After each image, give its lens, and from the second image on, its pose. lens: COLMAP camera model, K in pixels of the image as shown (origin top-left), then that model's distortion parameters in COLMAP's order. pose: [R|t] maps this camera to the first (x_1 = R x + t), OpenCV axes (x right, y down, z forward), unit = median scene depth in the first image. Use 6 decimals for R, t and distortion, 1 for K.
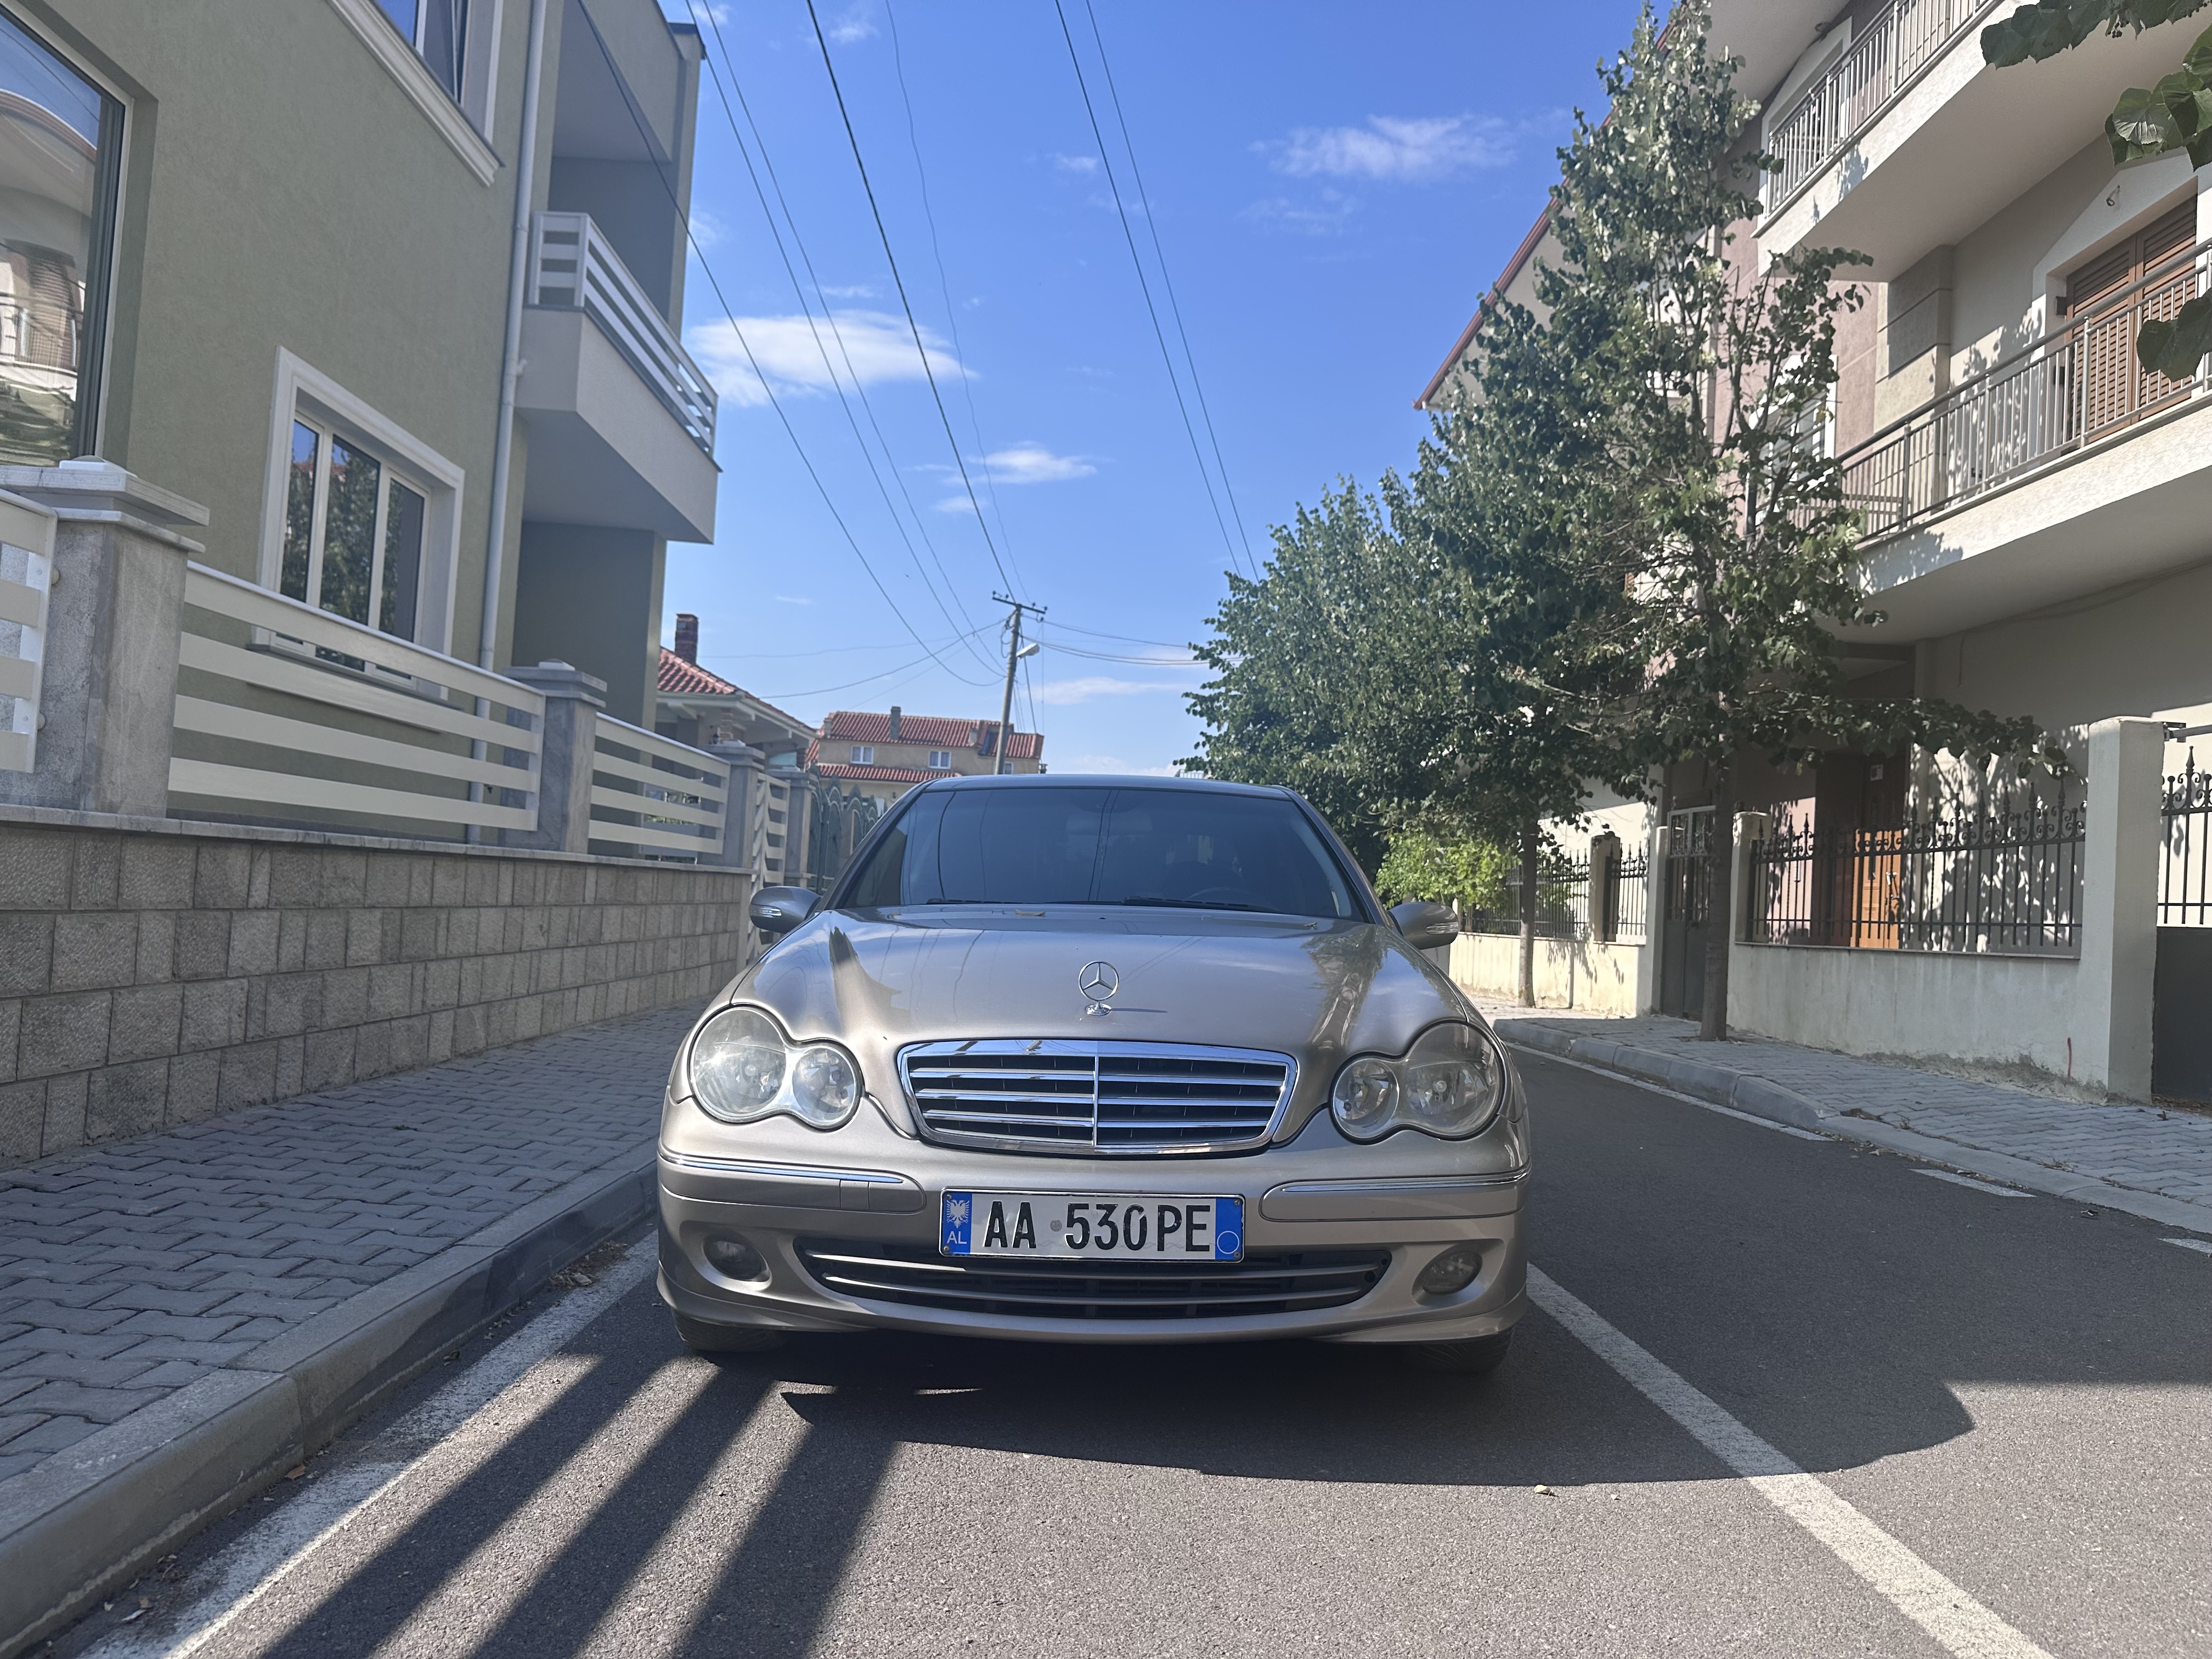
lens RADIAL K [[1571.1, 0, 1121.7], [0, 1571.1, 832.1], [0, 0, 1]] dist [0.027157, -0.033055]
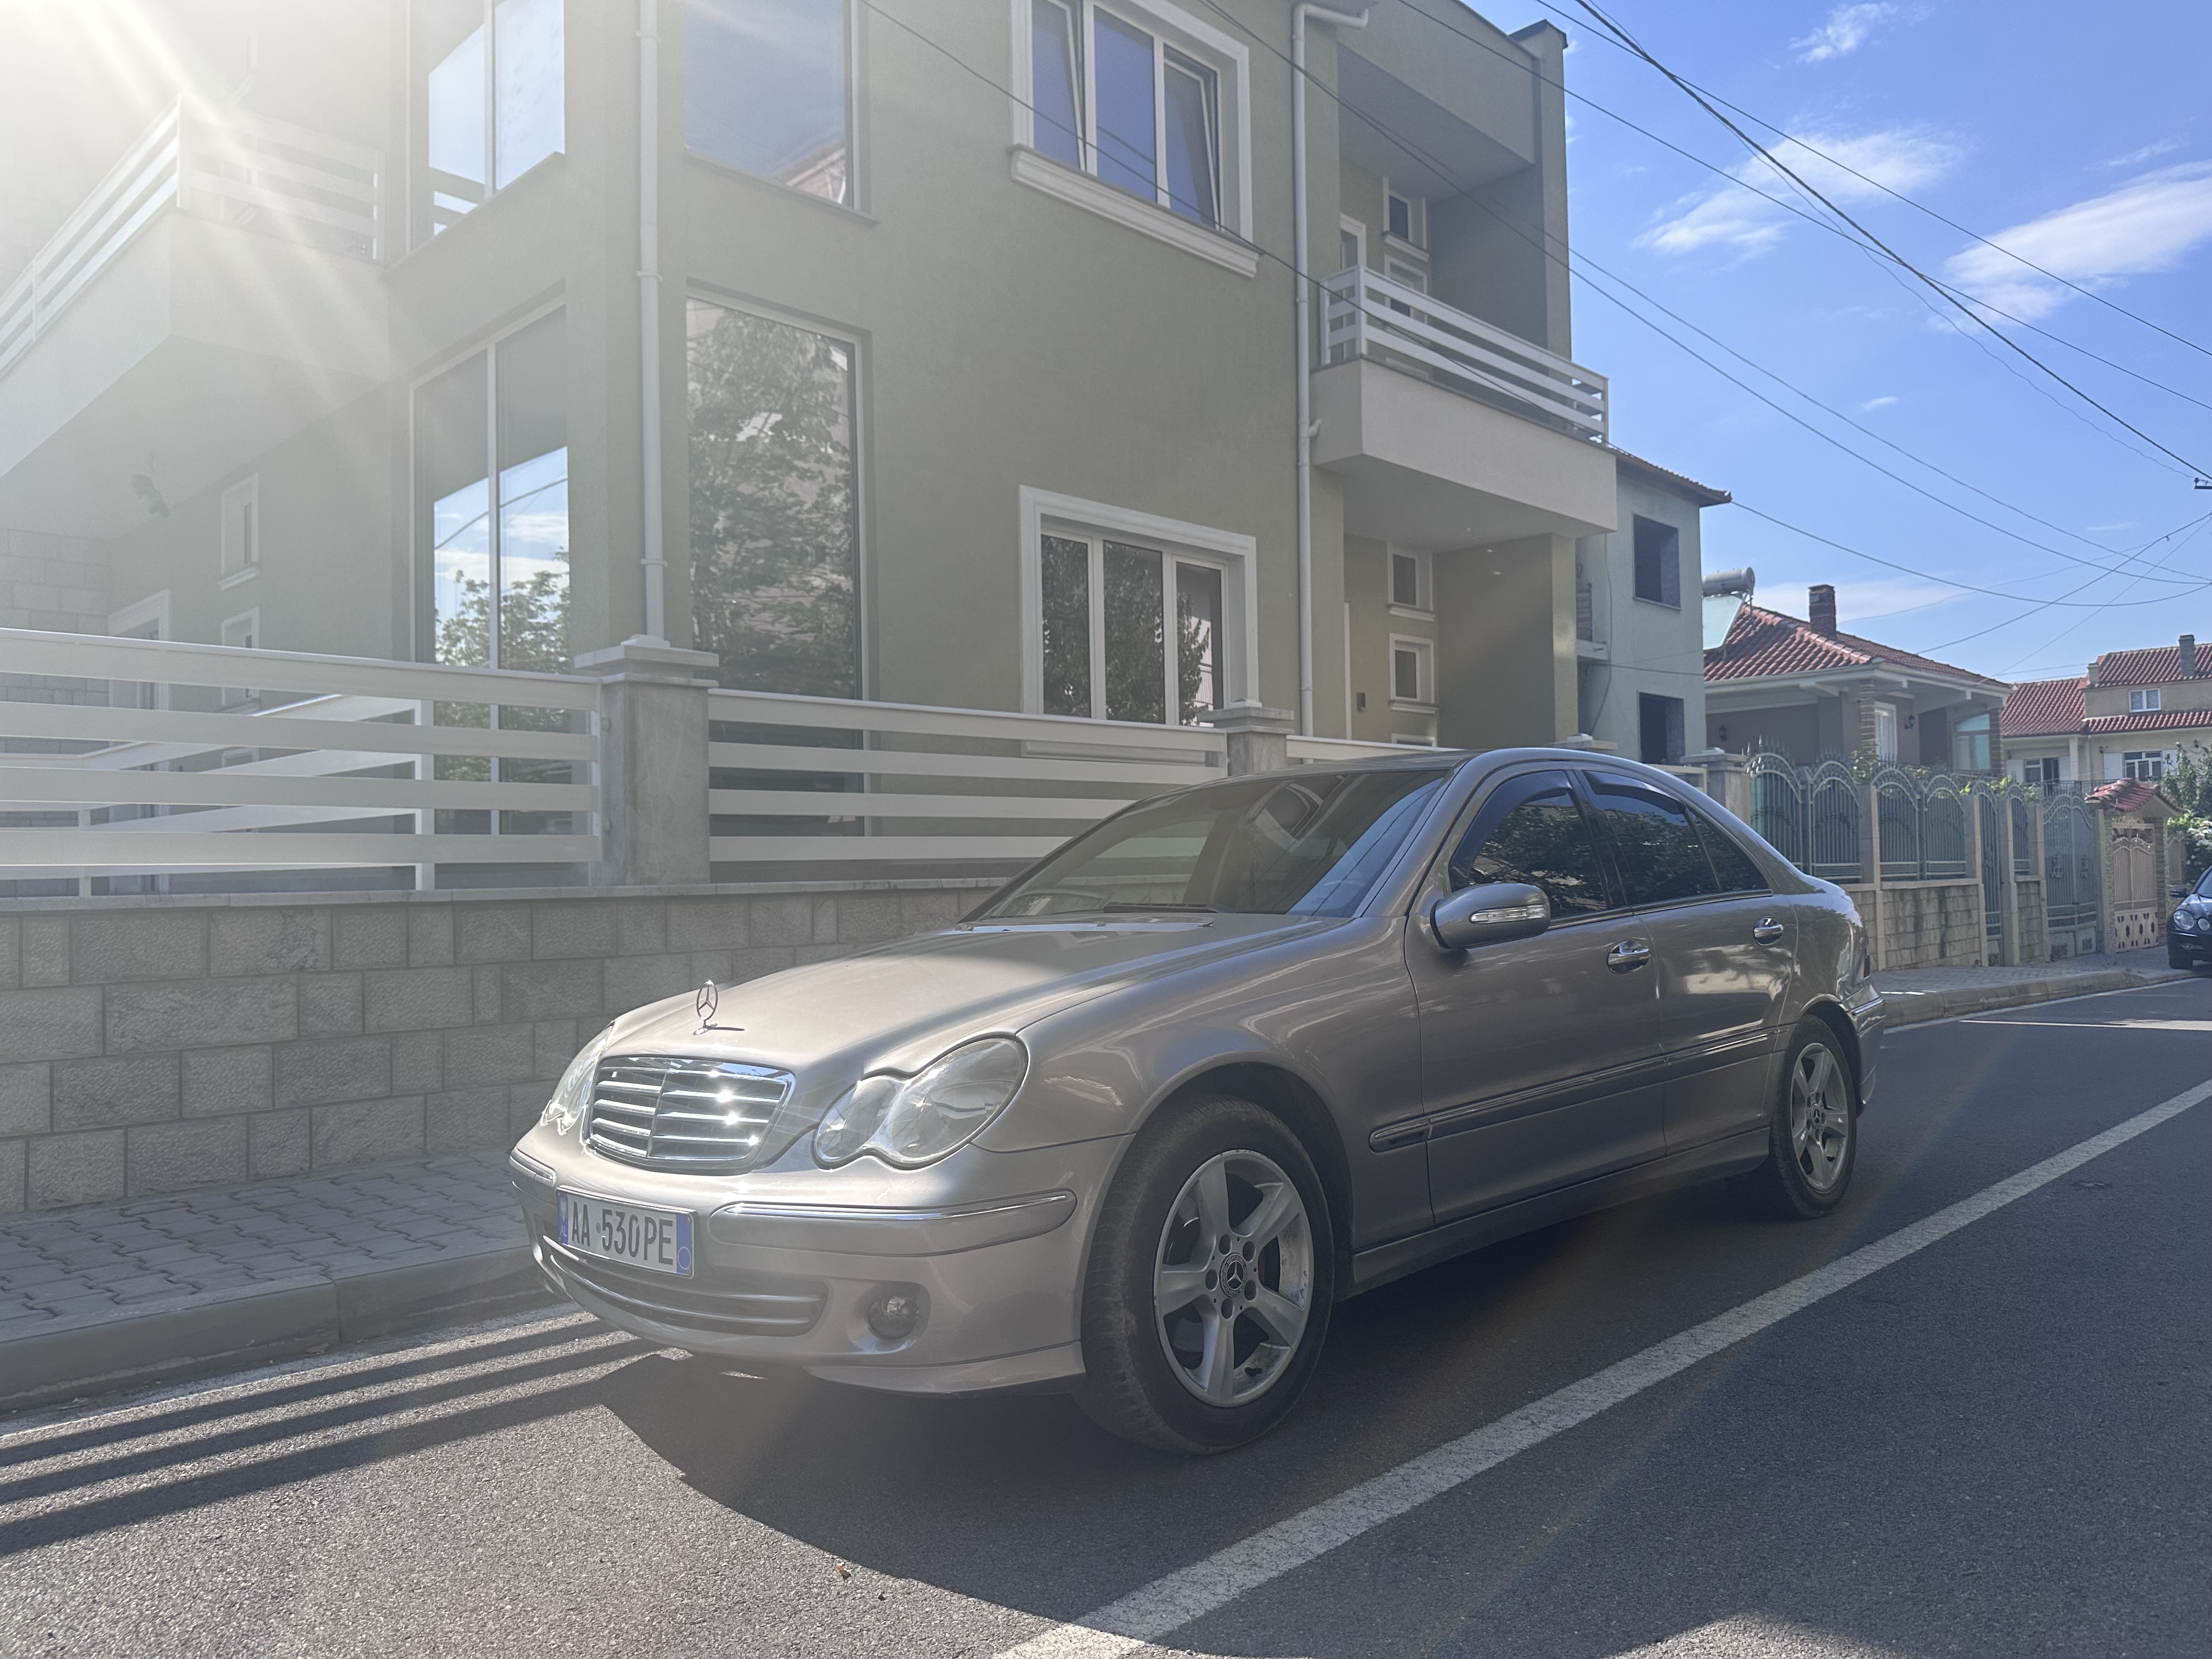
lens RADIAL K [[1571.1, 0, 1126.9], [0, 1571.1, 820.6], [0, 0, 1]] dist [0.027157, -0.033055]
pose [[0.705810, -0.092723, -0.702307, 0.741998], [0.089051, 0.995146, -0.041890, 0.031524], [0.702782, -0.032974, 0.710641, 0.345145]]
